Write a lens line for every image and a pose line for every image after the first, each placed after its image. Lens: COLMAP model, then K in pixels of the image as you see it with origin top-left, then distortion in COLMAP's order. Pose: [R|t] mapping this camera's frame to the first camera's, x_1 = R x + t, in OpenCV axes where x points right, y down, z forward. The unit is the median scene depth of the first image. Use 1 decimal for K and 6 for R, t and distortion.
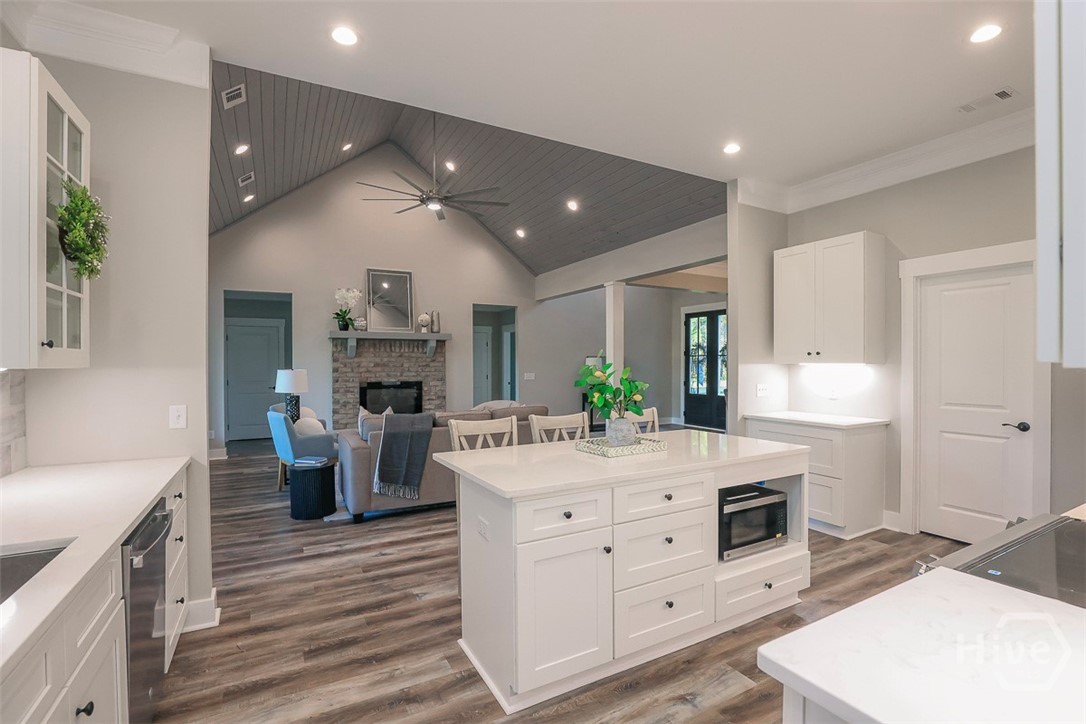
lens RADIAL K [[499.7, 0, 543.0], [0, 499.7, 362.0], [0, 0, 1]] dist [-0.030757, 0.000125]
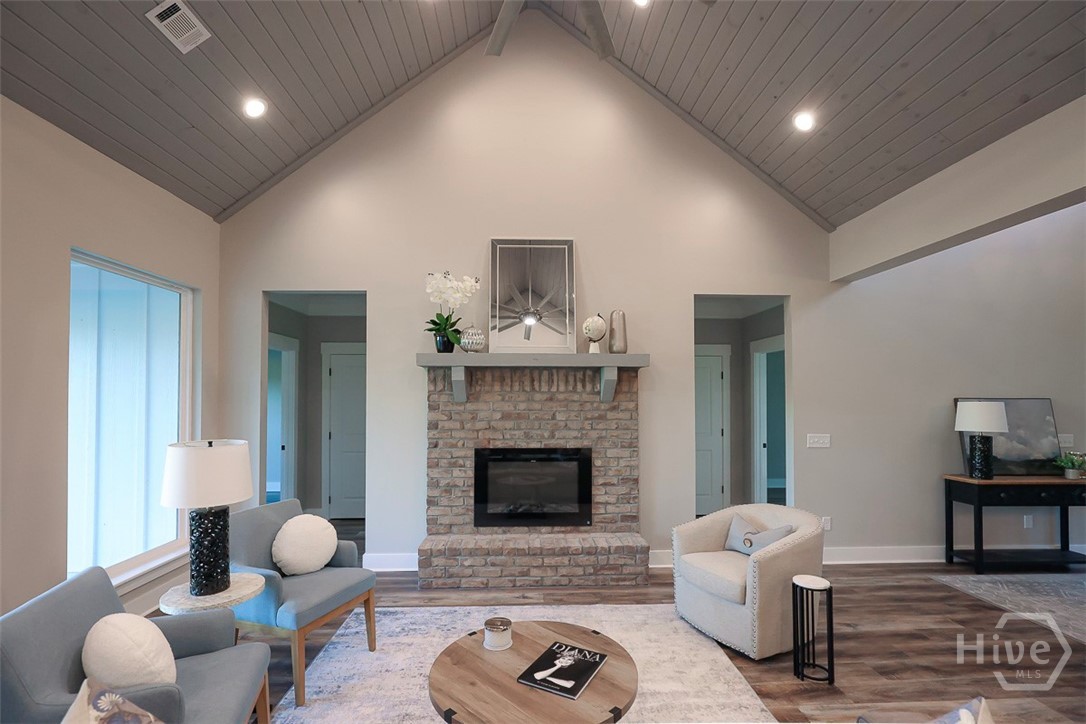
lens RADIAL K [[487.9, 0, 541.0], [0, 487.9, 389.9], [0, 0, 1]] dist [-0.003374, -0.000164]
pose [[0.901049, -0.006349, -0.433672, -0.071876], [-0.001304, 0.999849, -0.017349, -0.012751], [0.433716, 0.016198, 0.900904, 0.528320]]
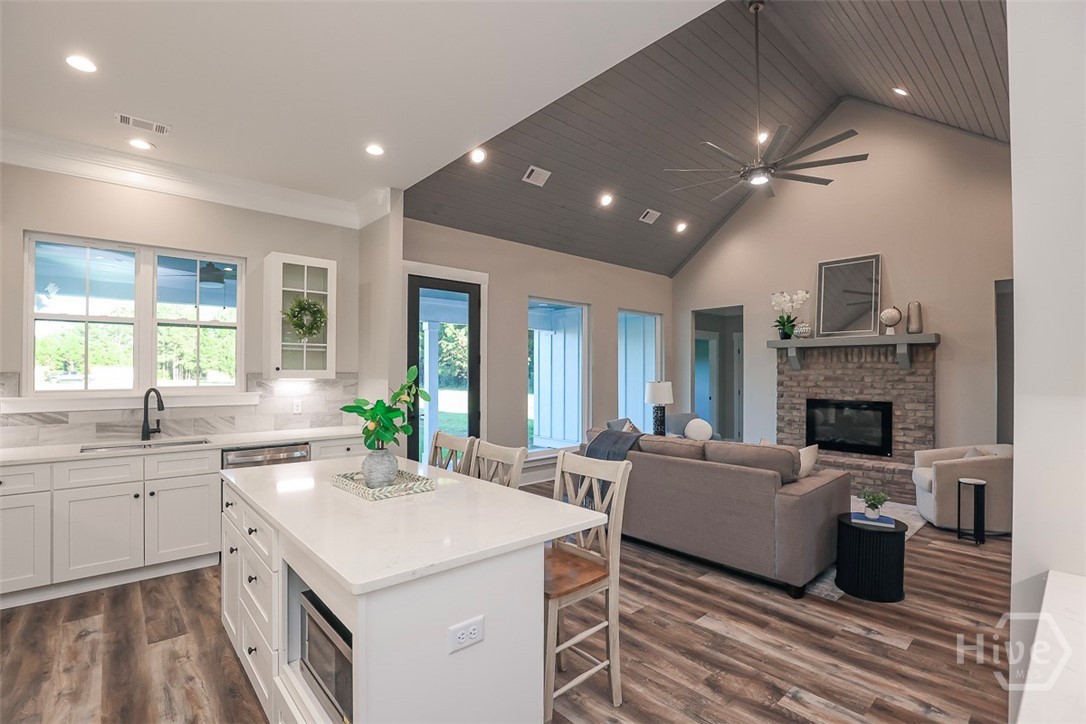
lens RADIAL K [[499.7, 0, 543.0], [0, 499.7, 362.0], [0, 0, 1]] dist [-0.030757, 0.000125]
pose [[0.230960, -0.014306, -0.972858, 0.334483], [-0.001251, 0.999887, -0.015000, -0.008130], [0.972963, 0.004682, 0.230915, 0.348231]]
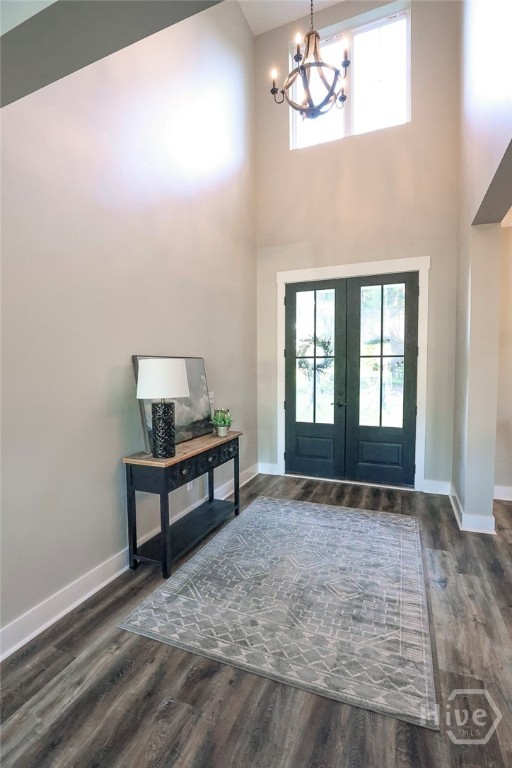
lens RADIAL K [[353.4, 0, 256.0], [0, 353.4, 384.0], [0, 0, 1]] dist [-0.030757, 0.000125]
pose [[0.774239, -0.039443, 0.631664, -0.003692], [0.006920, 0.998524, 0.053868, -0.005212], [-0.632856, -0.037335, 0.773369, 0.907322]]
